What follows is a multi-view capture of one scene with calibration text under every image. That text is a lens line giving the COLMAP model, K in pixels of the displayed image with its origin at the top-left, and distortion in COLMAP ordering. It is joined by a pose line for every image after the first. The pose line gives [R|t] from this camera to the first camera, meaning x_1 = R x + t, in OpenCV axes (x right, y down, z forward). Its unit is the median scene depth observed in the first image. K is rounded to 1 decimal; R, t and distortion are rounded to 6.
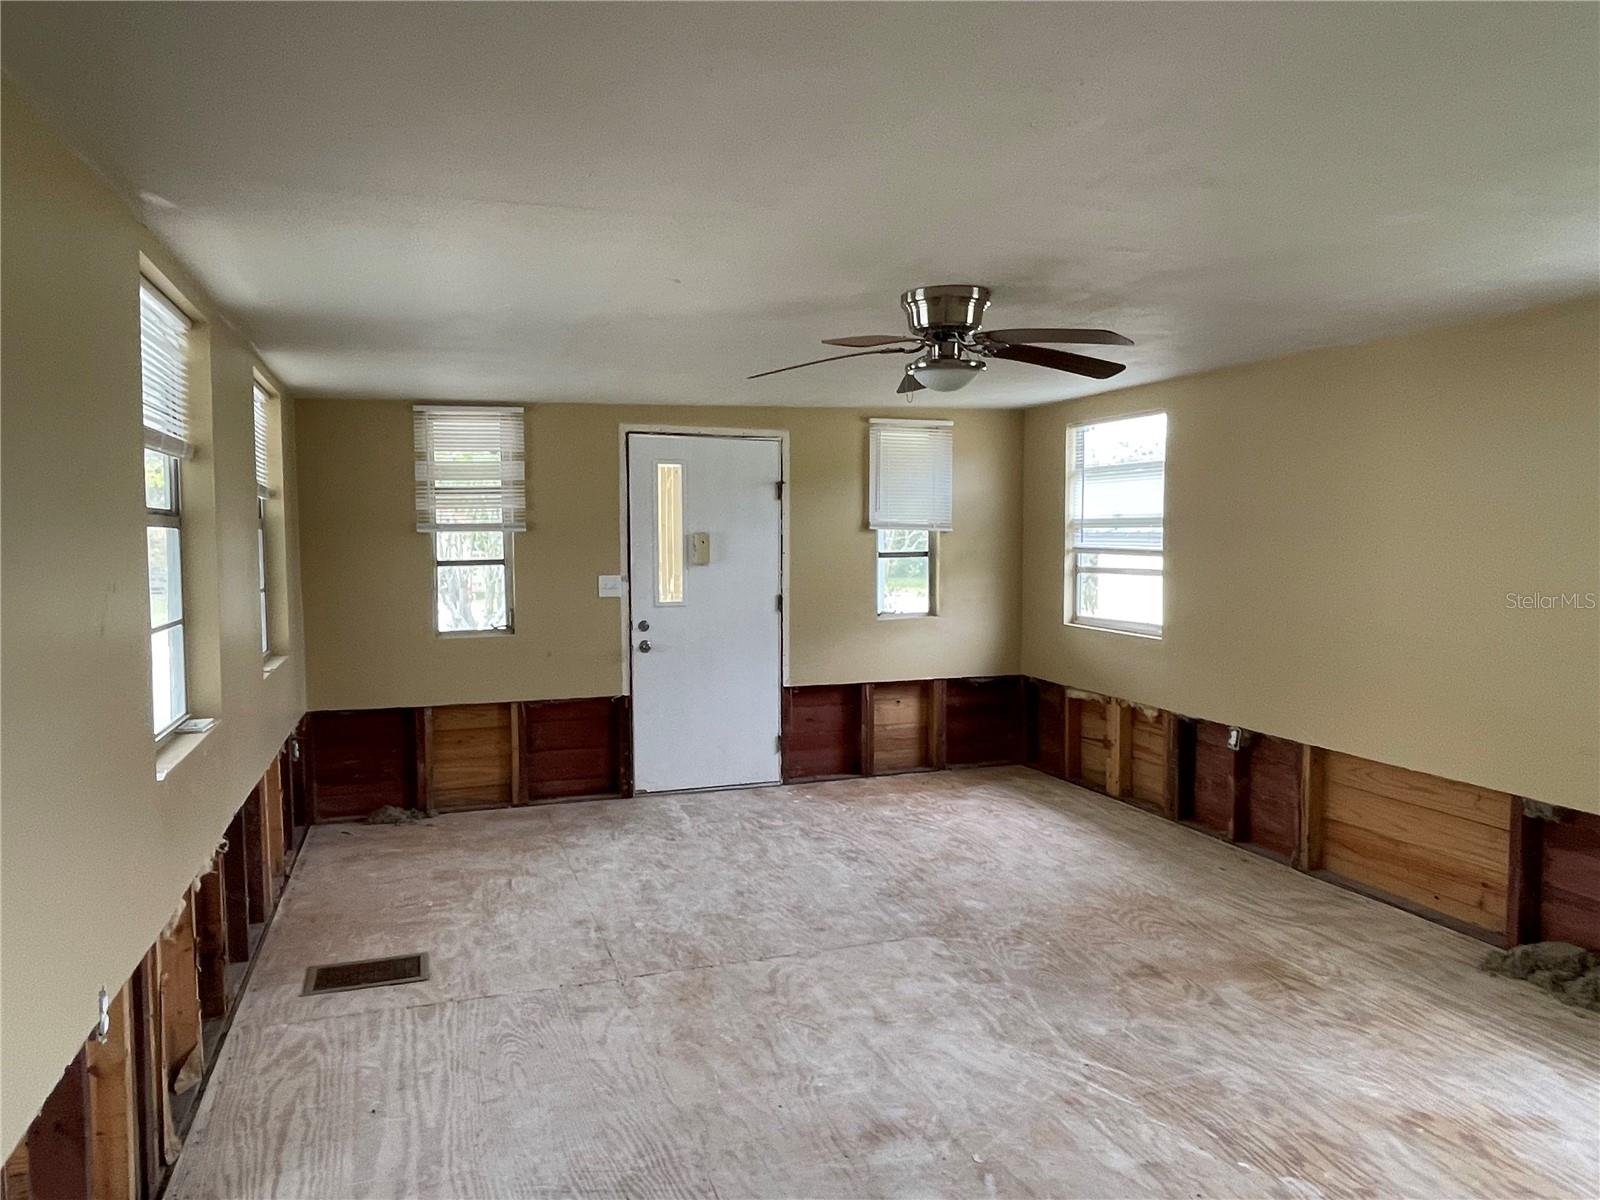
lens RADIAL K [[1033.9, 0, 800.0], [0, 1033.9, 600.0], [0, 0, 1]] dist [-0.006077, -0.006508]
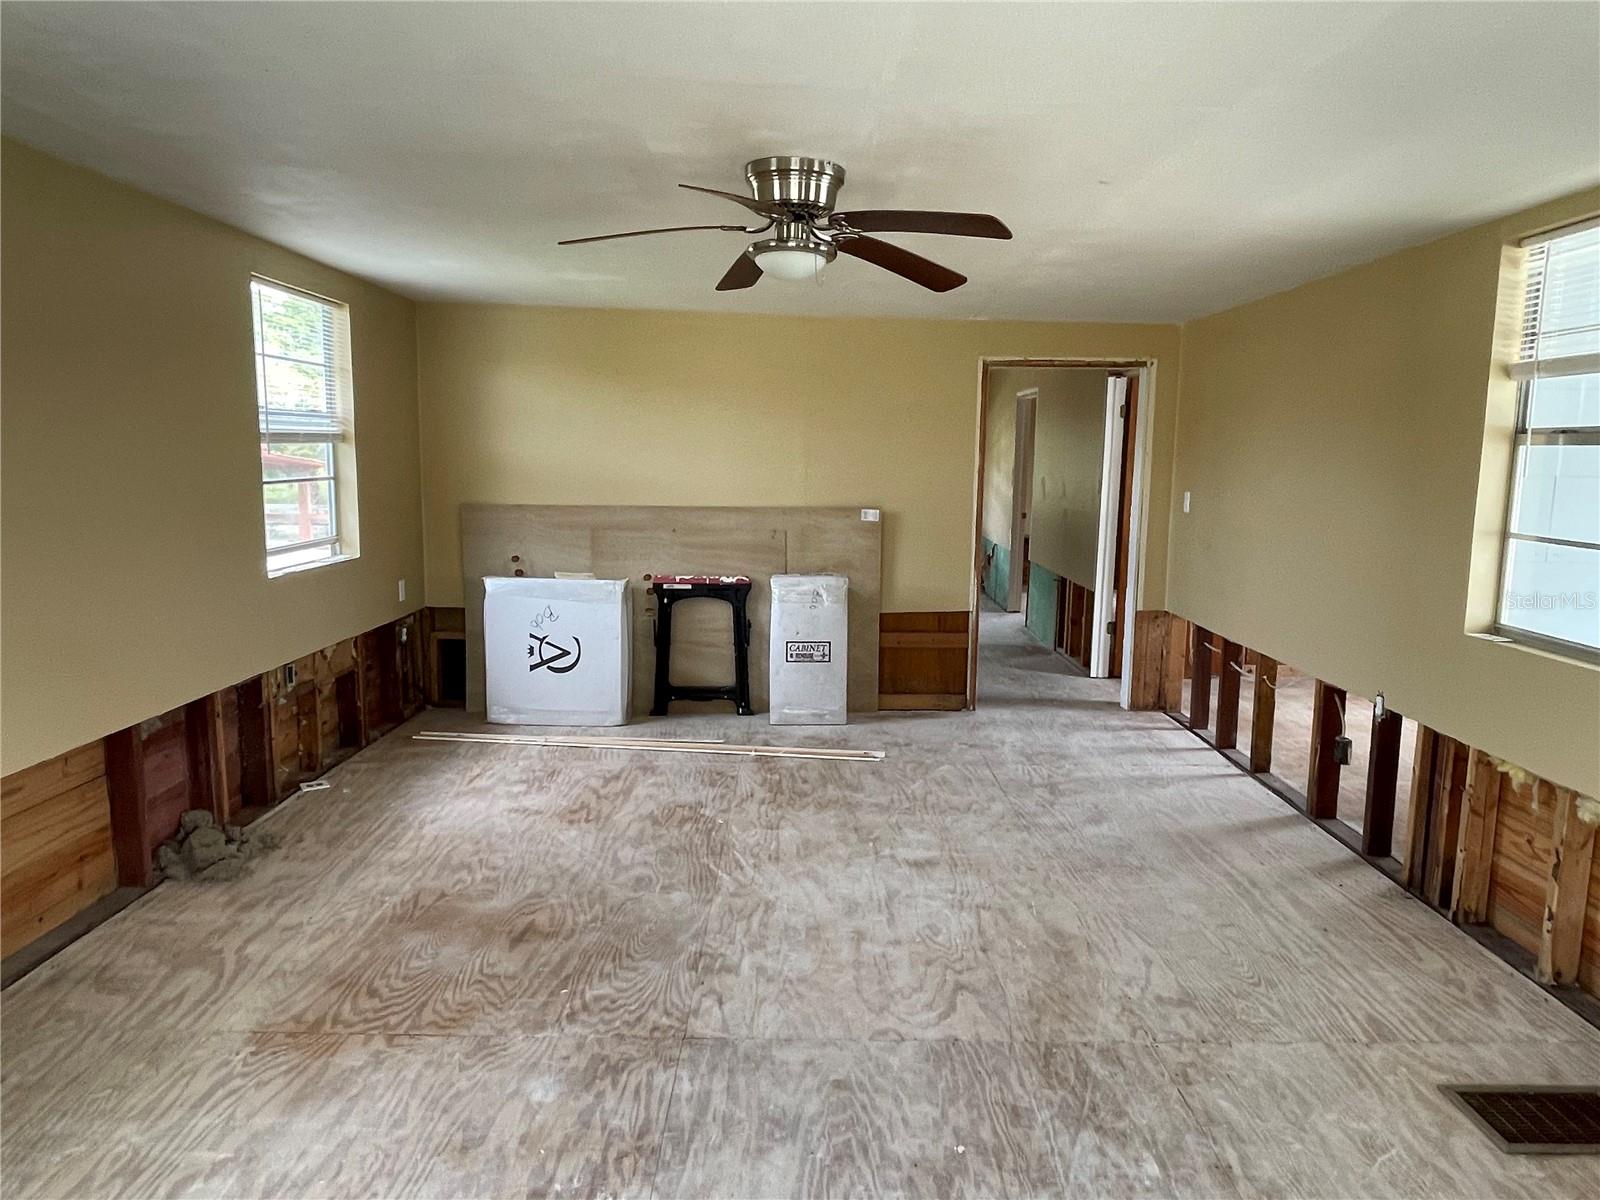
lens RADIAL K [[1033.9, 0, 800.0], [0, 1033.9, 600.0], [0, 0, 1]] dist [-0.006077, -0.006508]
pose [[-0.939073, -0.059470, 0.338534, -0.165556], [0.010071, 0.979735, 0.200044, -0.097900], [-0.343570, 0.191266, -0.919444, 1.683801]]
